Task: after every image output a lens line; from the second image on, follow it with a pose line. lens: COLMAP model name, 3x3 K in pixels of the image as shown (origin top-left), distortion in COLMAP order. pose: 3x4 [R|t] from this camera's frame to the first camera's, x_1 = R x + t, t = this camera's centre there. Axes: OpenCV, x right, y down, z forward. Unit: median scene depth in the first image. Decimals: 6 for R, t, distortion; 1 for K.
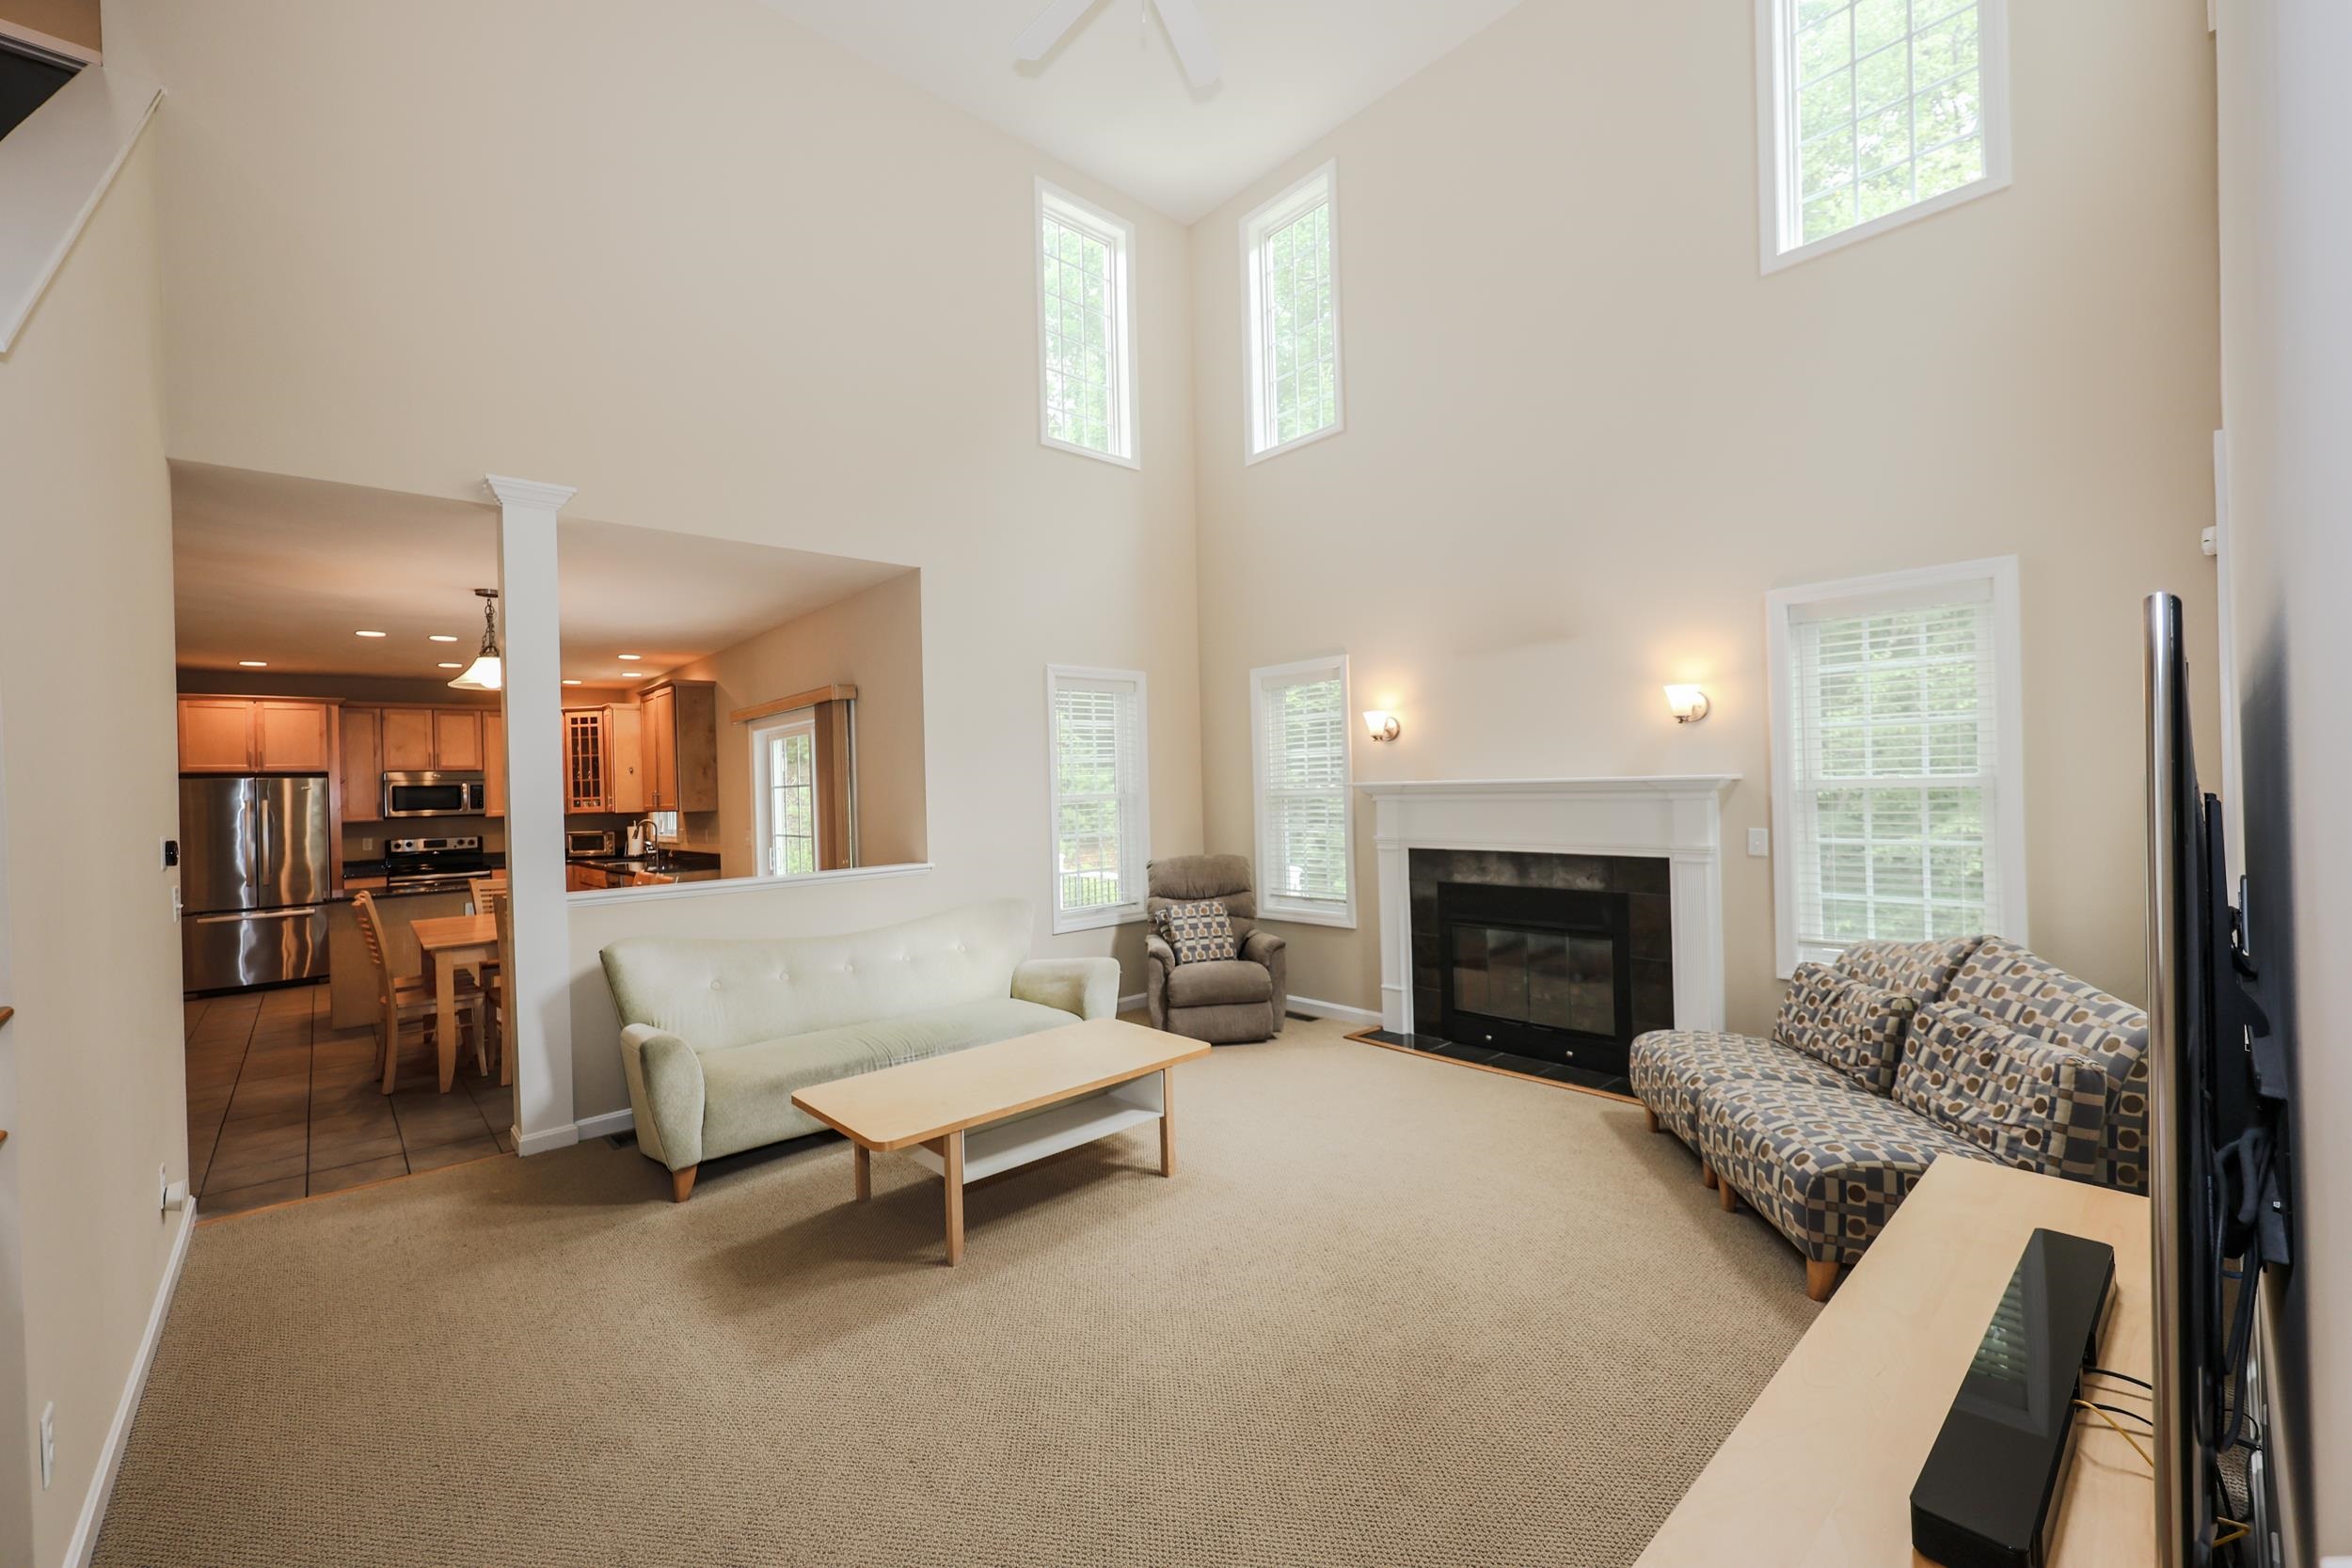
lens RADIAL K [[965.5, 0, 1180.5], [0, 965.5, 776.6], [0, 0, 1]] dist [-0.009229, 0.002053]
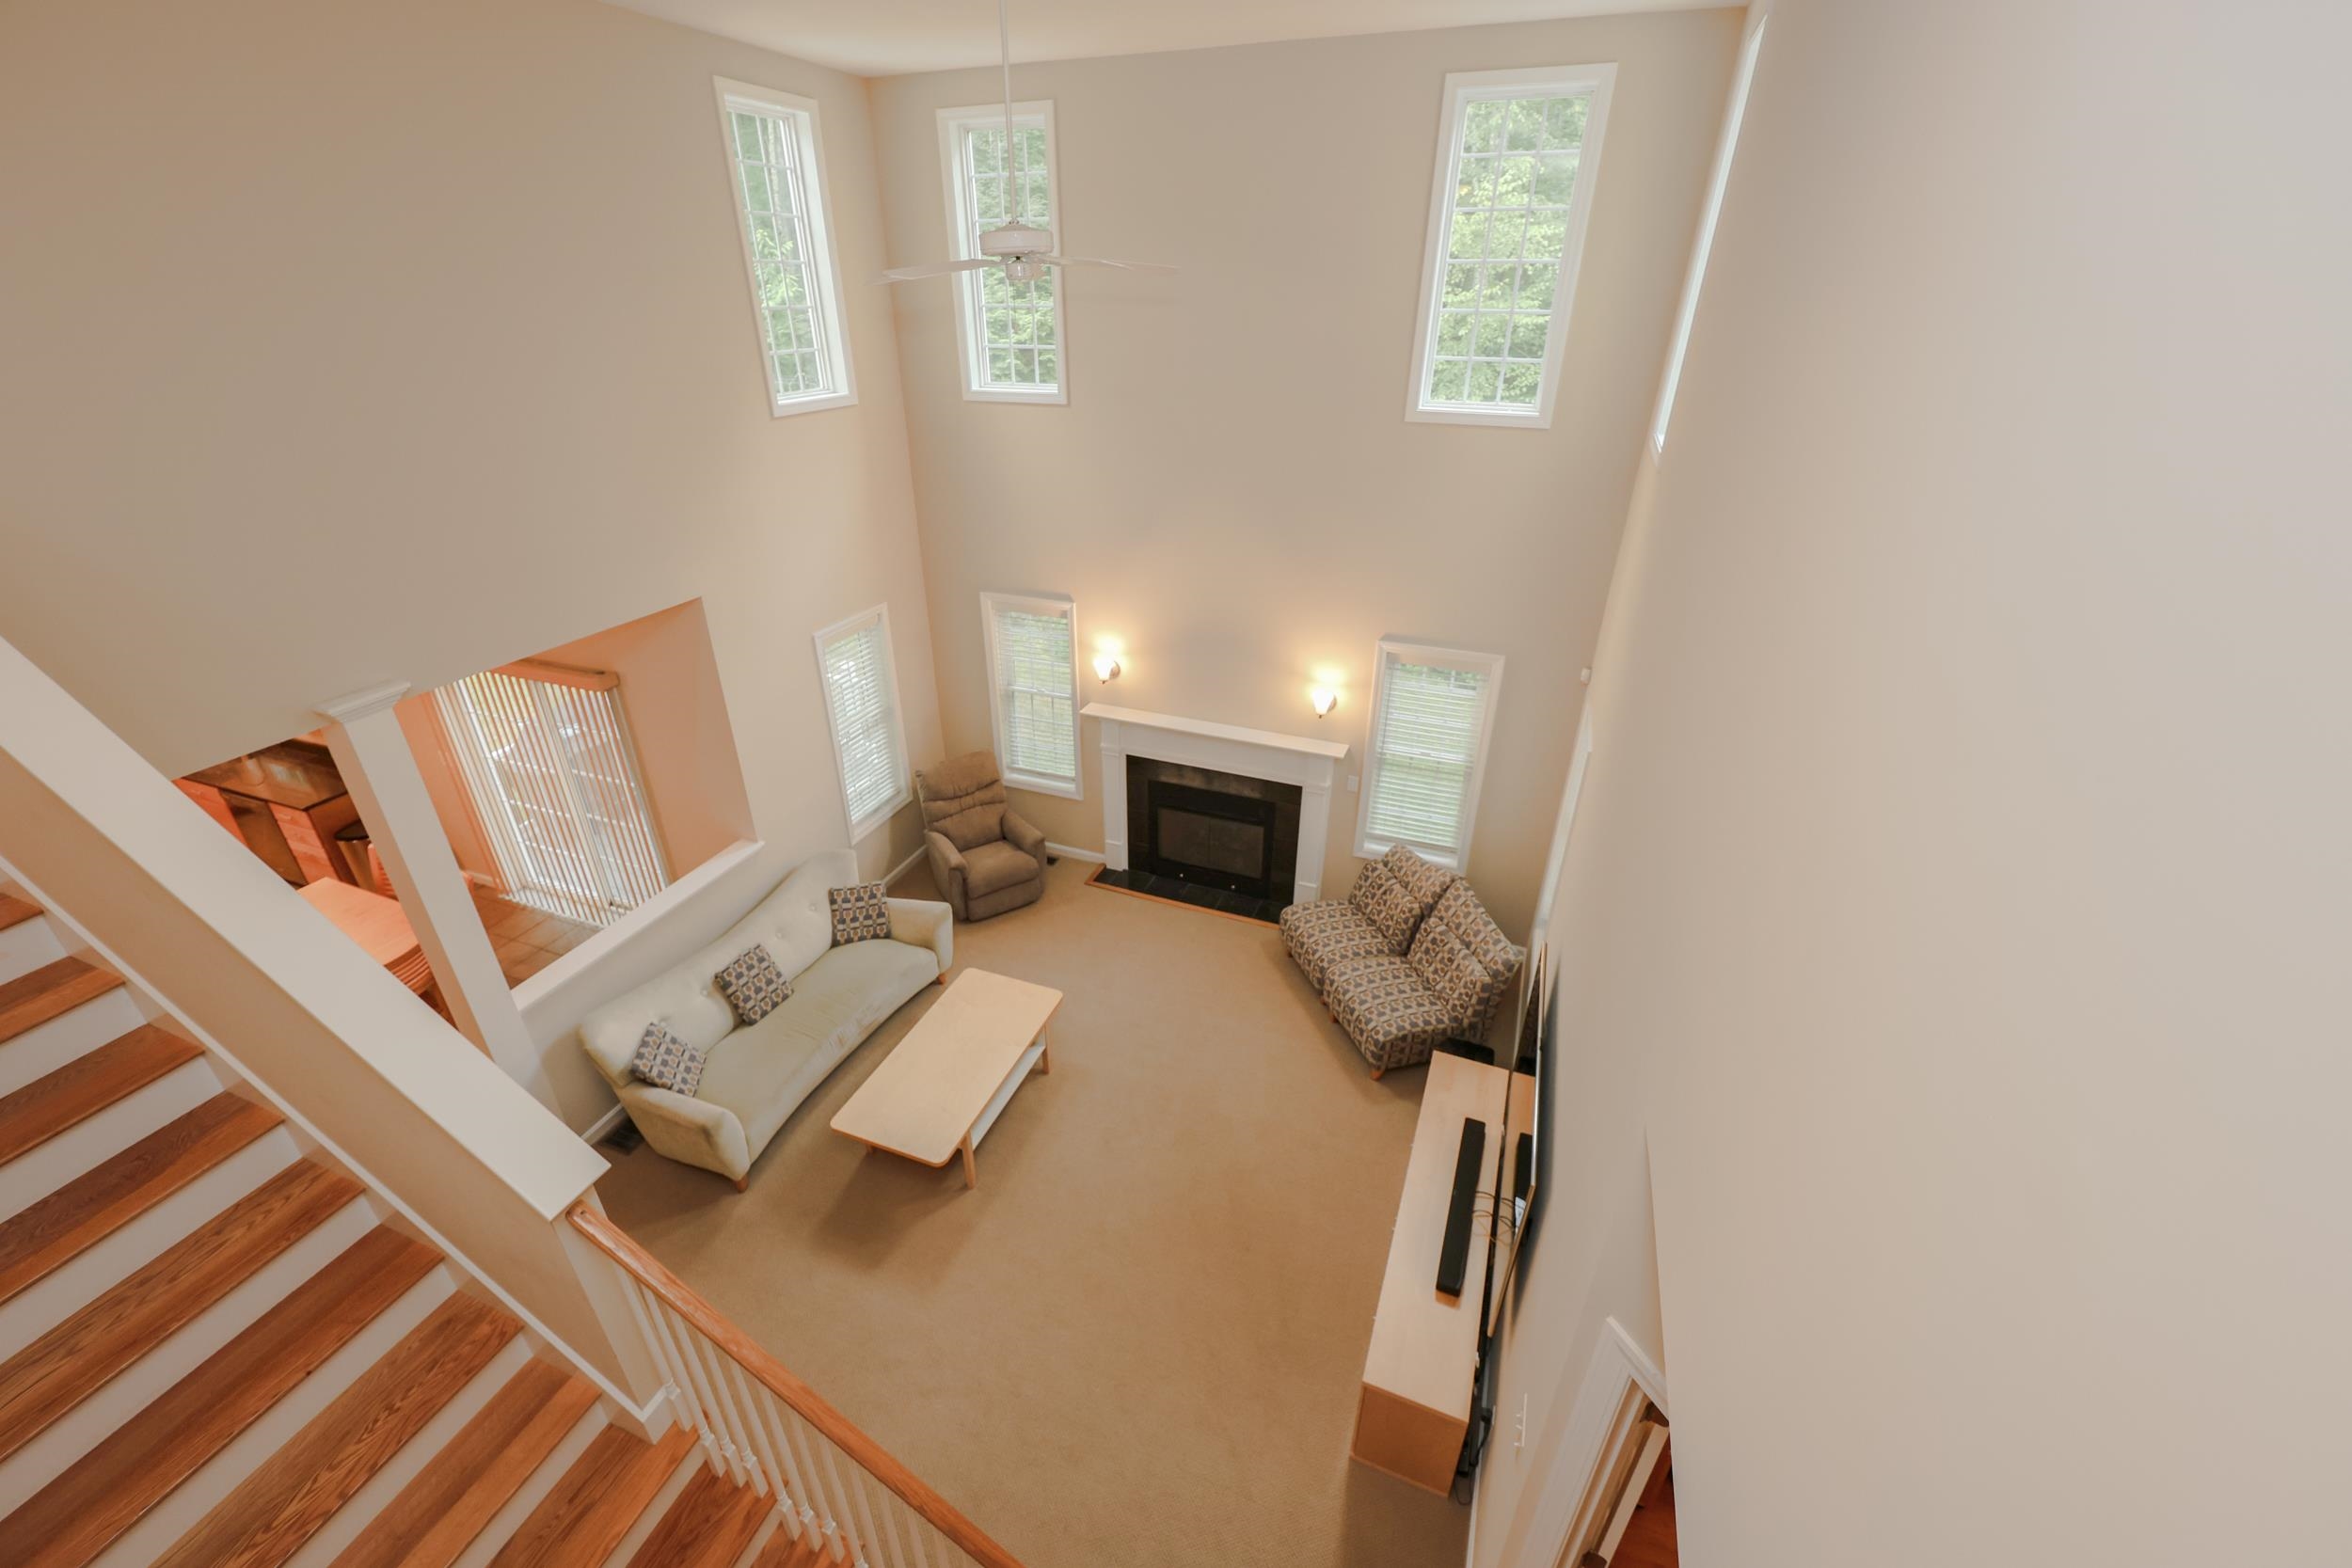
lens RADIAL K [[965.5, 0, 1195.3], [0, 965.5, 789.7], [0, 0, 1]] dist [-0.009229, 0.002053]
pose [[0.889582, -0.177043, 0.421070, -0.268566], [-0.045803, 0.882610, 0.467869, -0.541462], [-0.454474, -0.435494, 0.777045, -0.133993]]
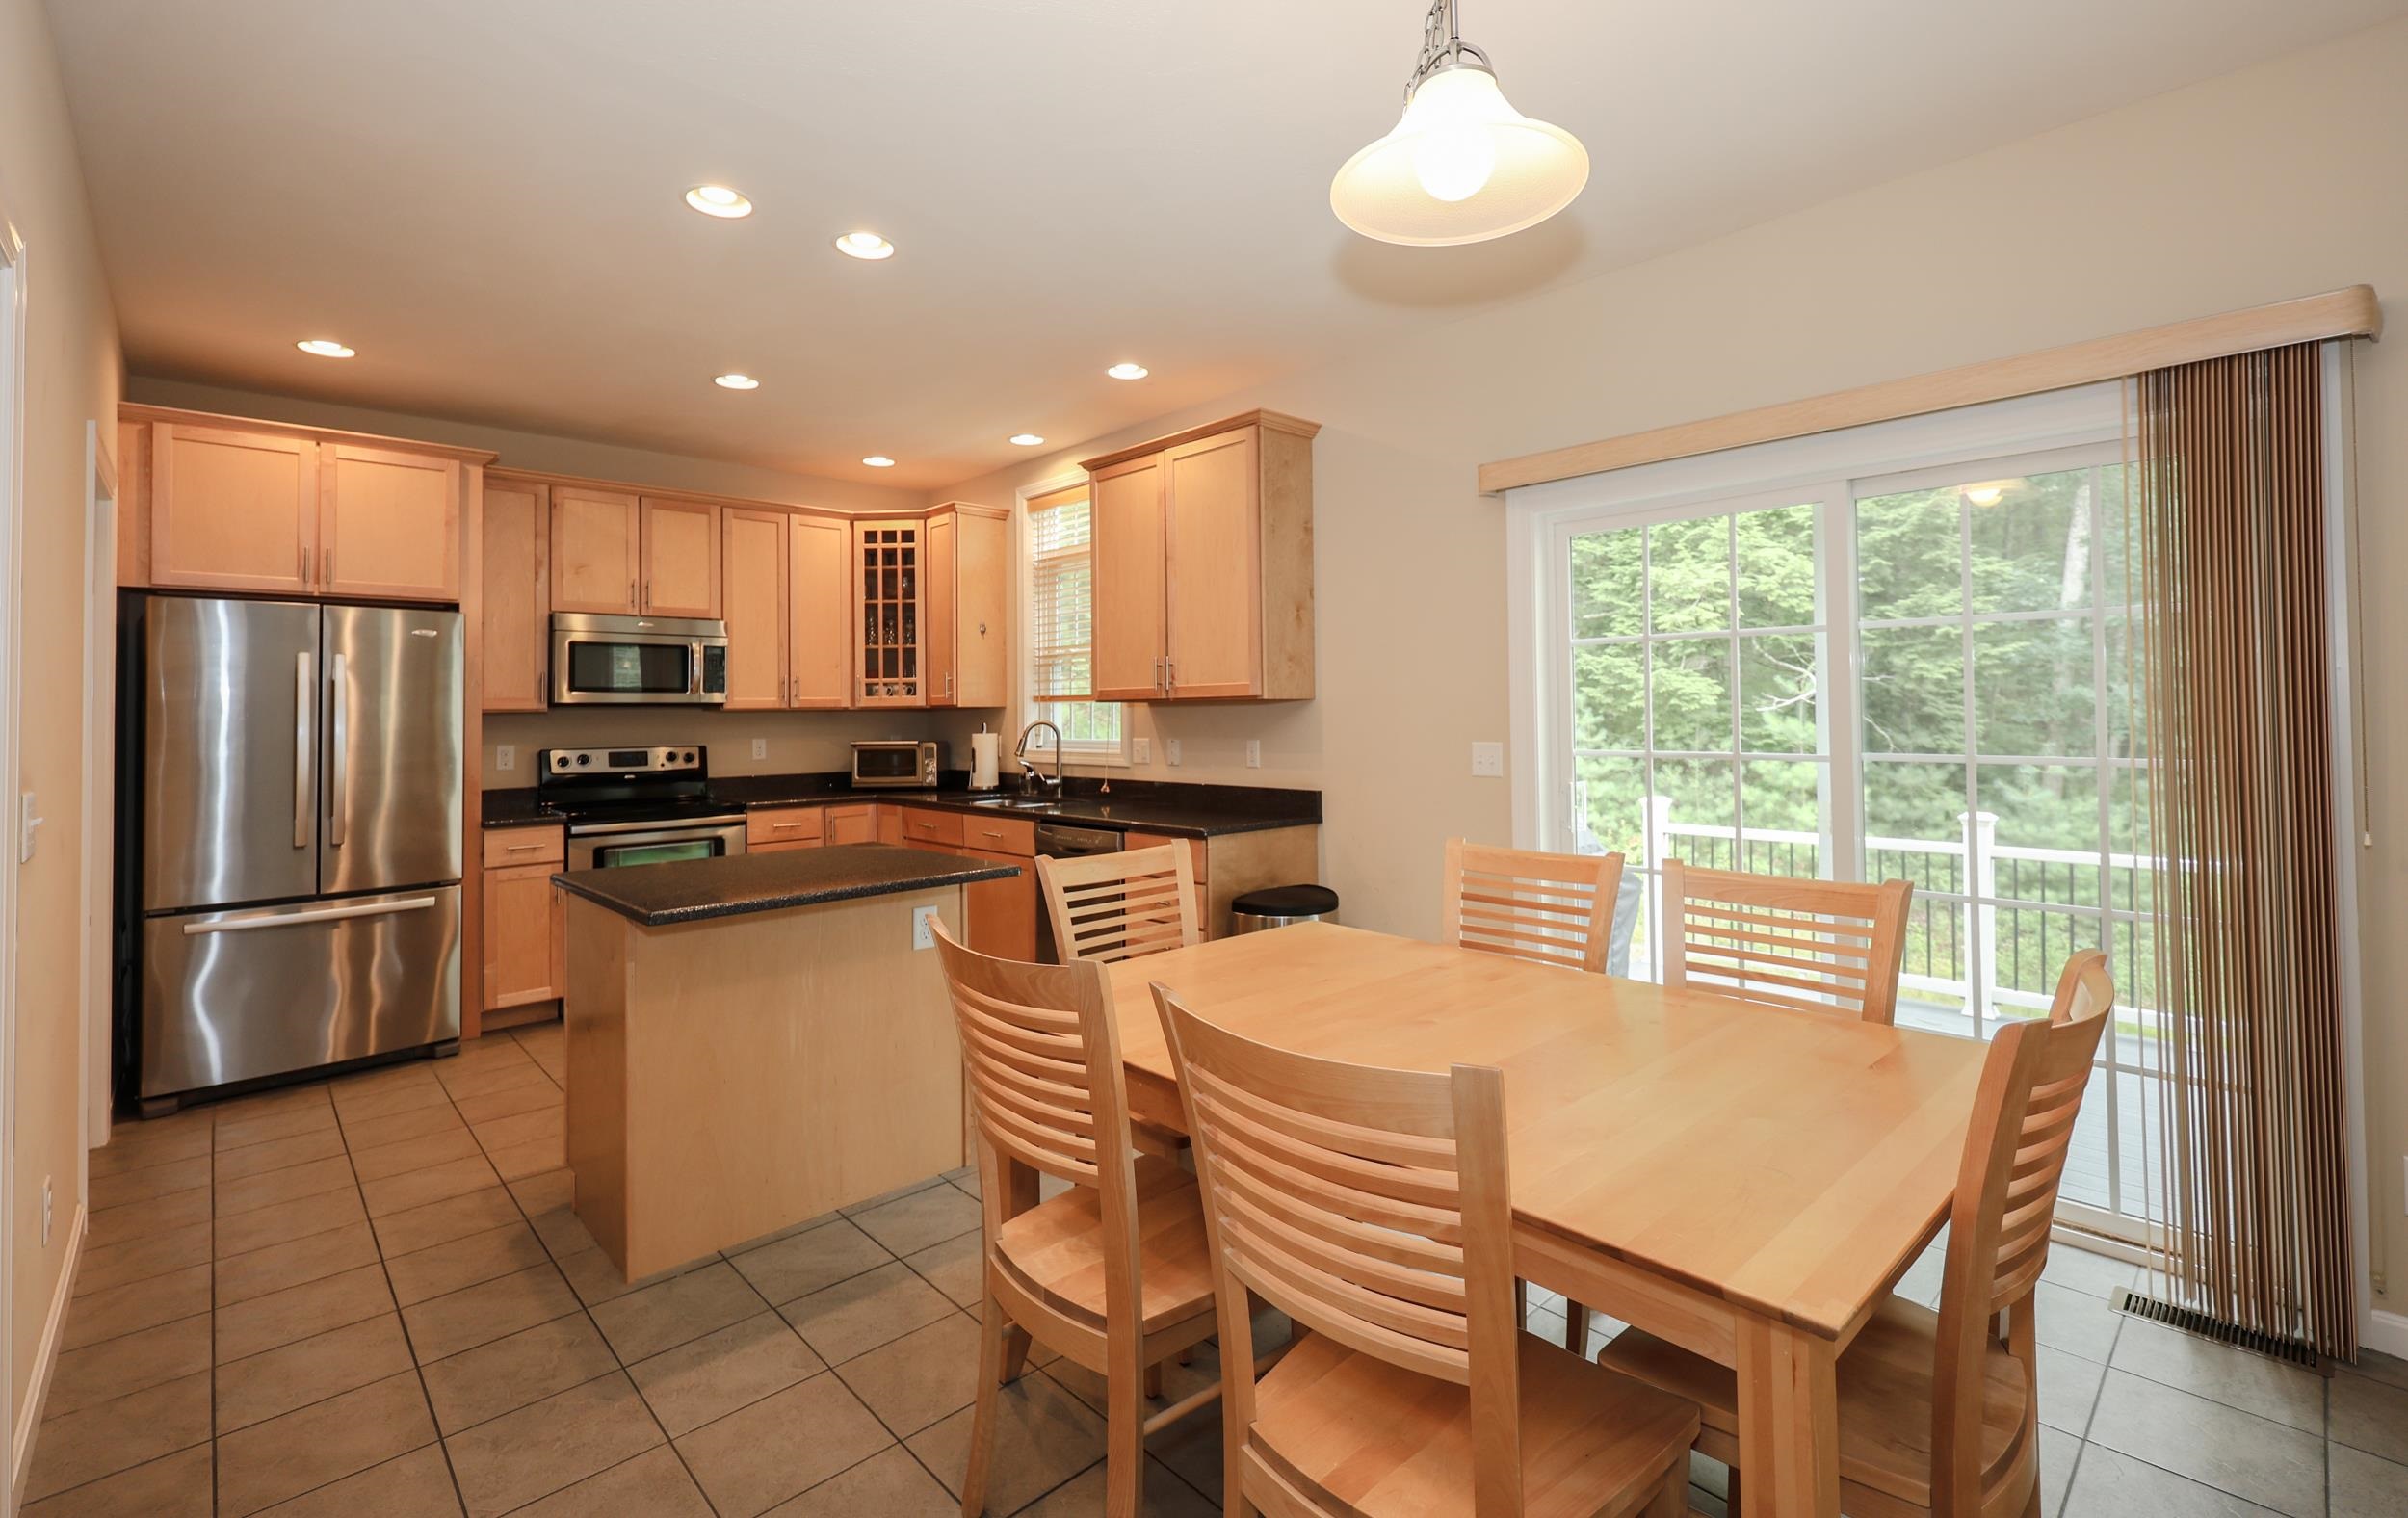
lens RADIAL K [[1039.3, 0, 1216.3], [0, 1039.3, 682.9], [0, 0, 1]] dist [-0.000539, -0.000111]
pose [[0.999306, 0.020209, 0.031280, -0.859500], [-0.019780, 0.999707, -0.013979, 0.056128], [-0.031553, 0.013351, 0.999413, 0.769984]]
